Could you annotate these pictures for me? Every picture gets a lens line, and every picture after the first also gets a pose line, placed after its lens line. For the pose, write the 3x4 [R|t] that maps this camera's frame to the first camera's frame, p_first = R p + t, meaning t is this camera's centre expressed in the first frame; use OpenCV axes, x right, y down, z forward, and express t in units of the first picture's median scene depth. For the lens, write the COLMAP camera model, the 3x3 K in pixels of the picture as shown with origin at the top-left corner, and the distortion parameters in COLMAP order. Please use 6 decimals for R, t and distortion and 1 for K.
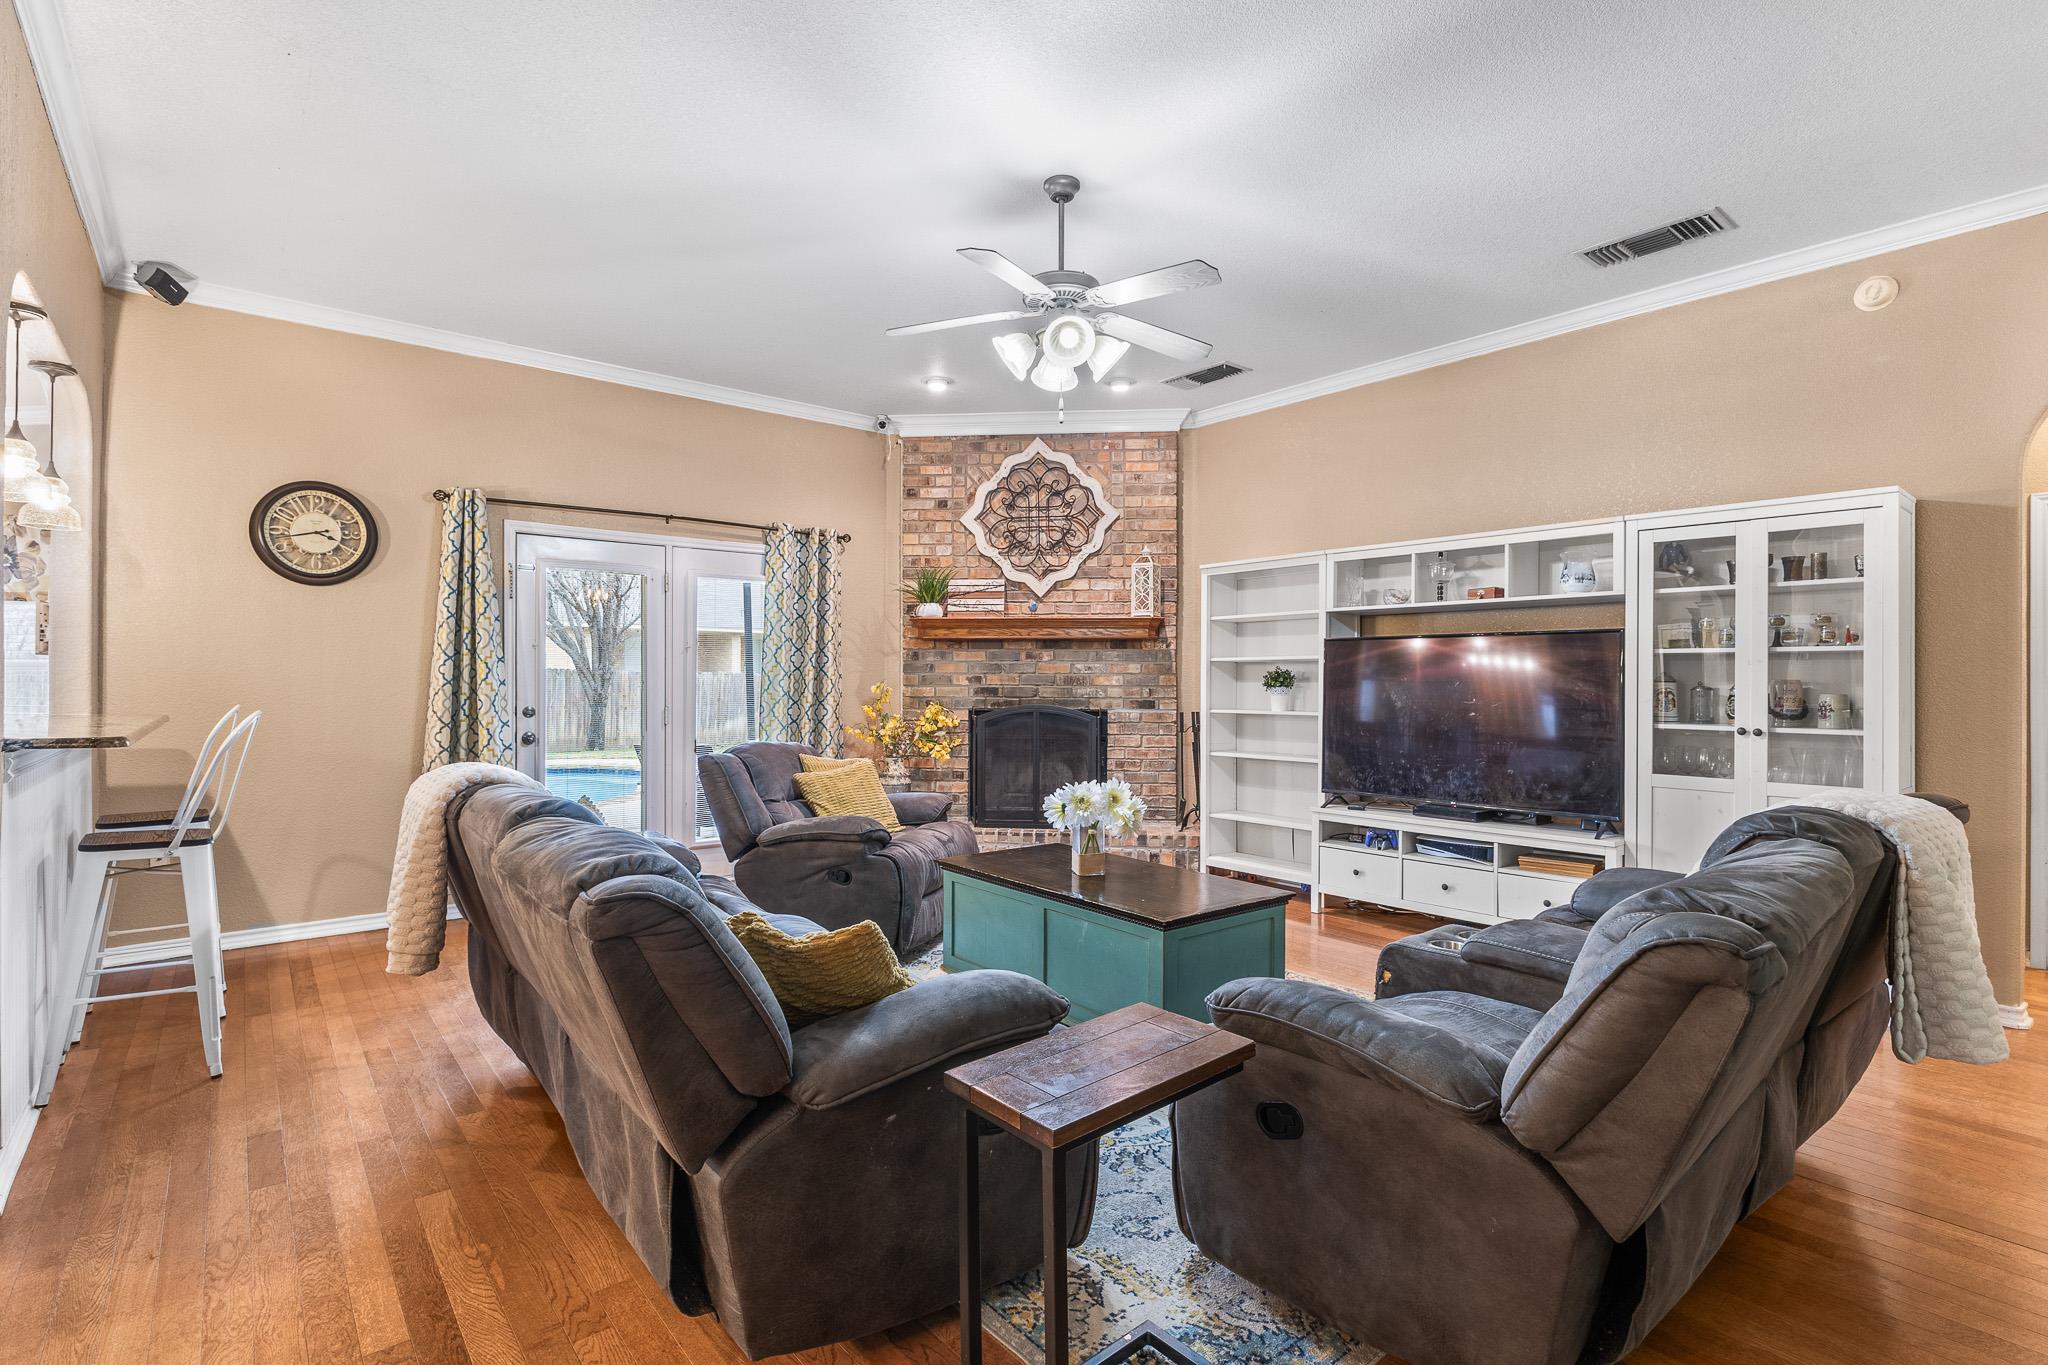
lens RADIAL K [[927.6, 0, 1021.6], [0, 927.6, 667.1], [0, 0, 1]] dist [-0.002203, -0.000189]
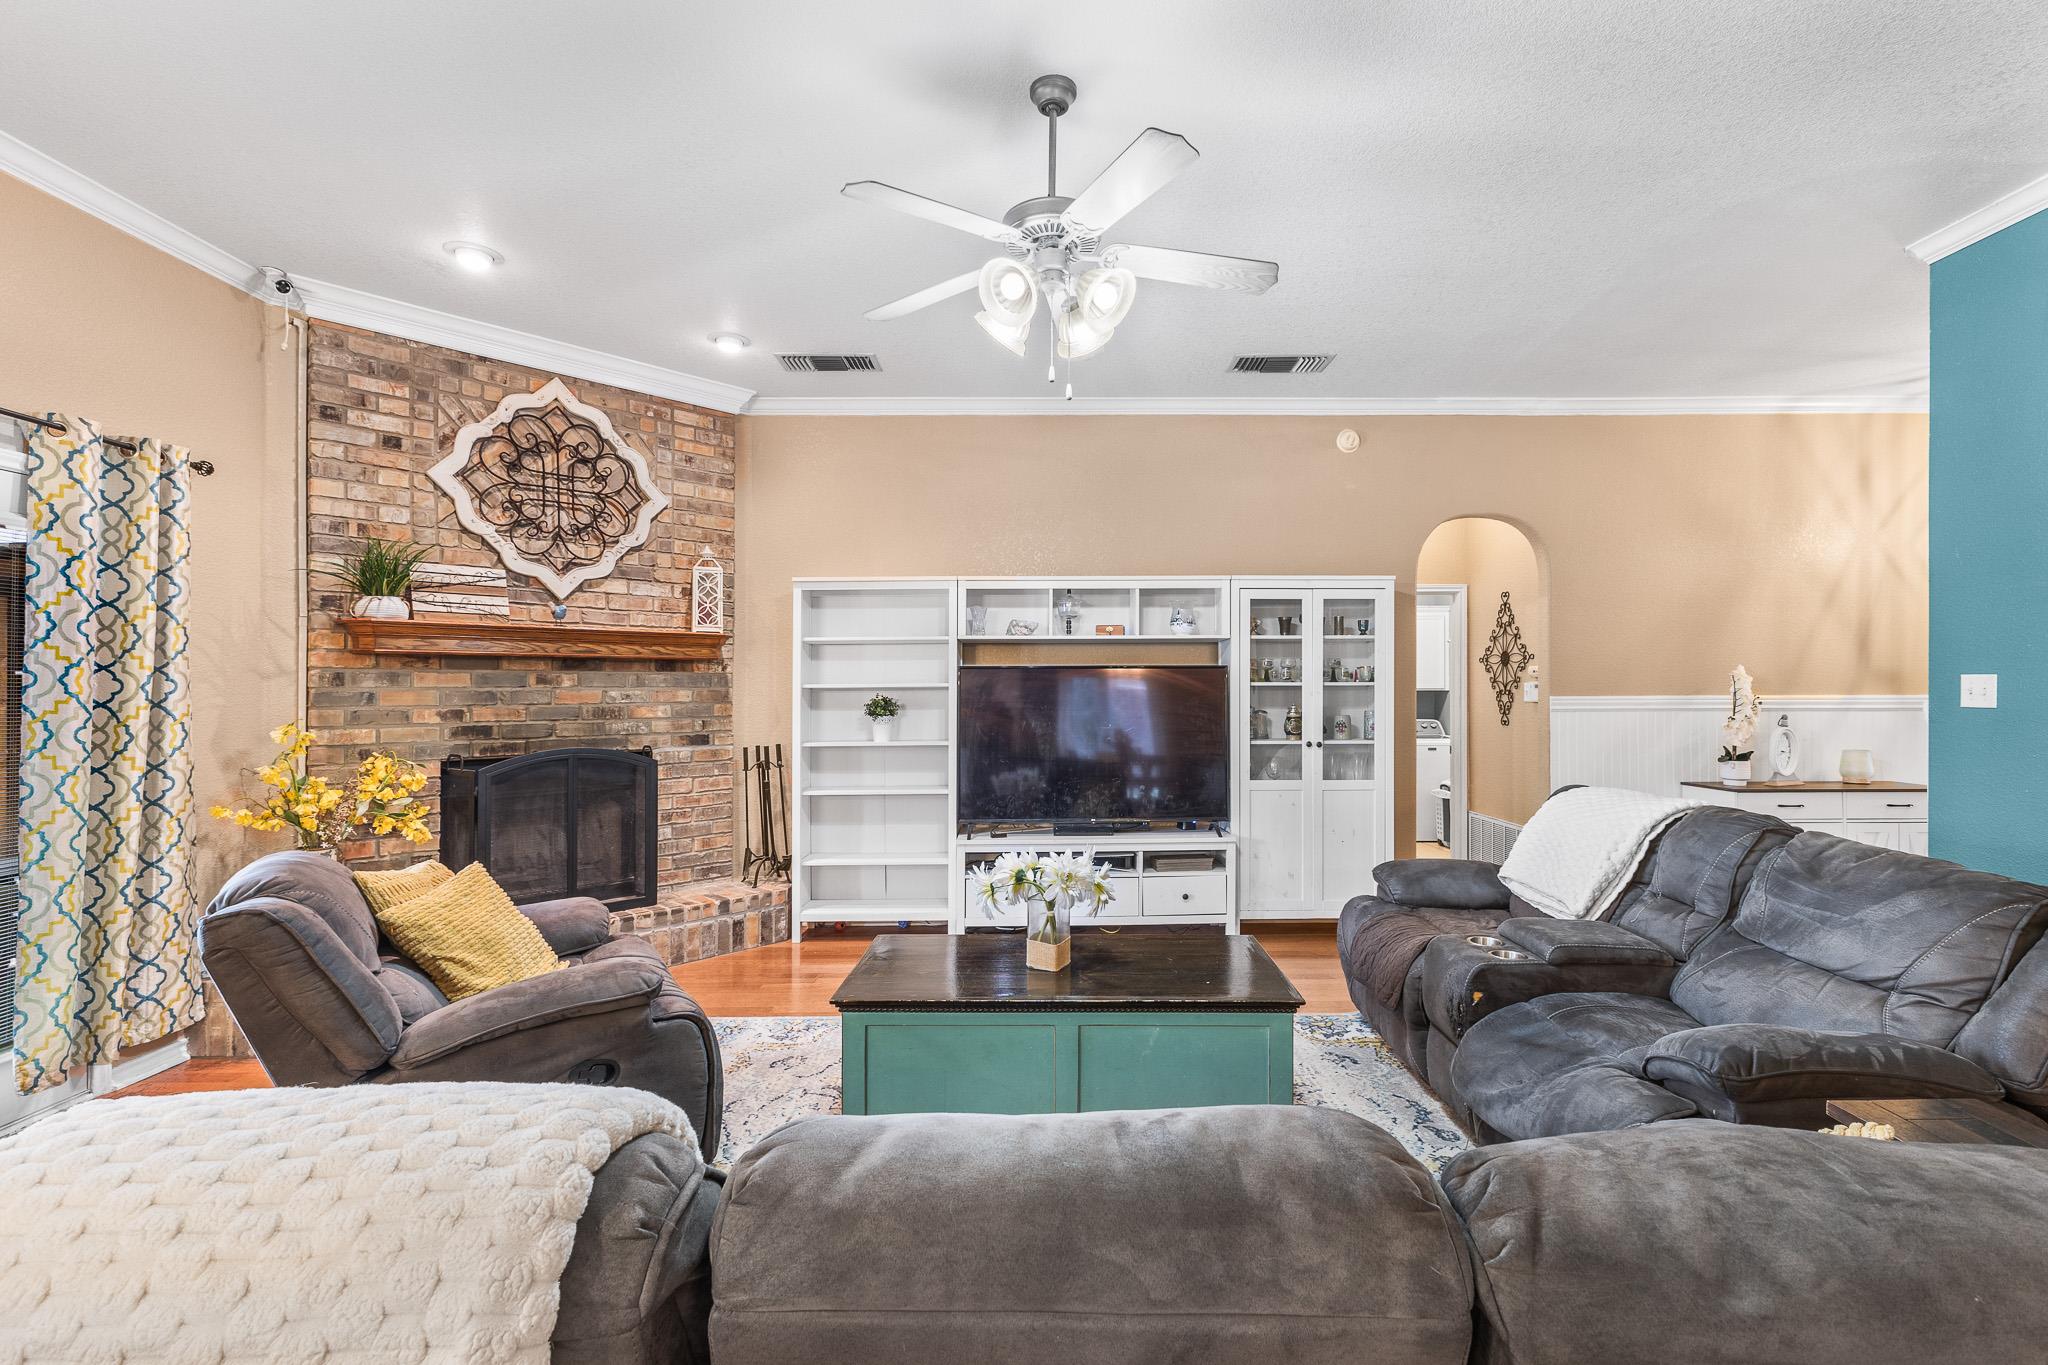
lens RADIAL K [[888.4, 0, 1024.0], [0, 888.4, 682.5], [0, 0, 1]] dist [0.007768, 0.000233]
pose [[0.647138, 0.000509, 0.762373, -0.277318], [-0.003231, 0.999993, 0.002075, -0.012781], [-0.762366, -0.003805, 0.647135, 0.272862]]
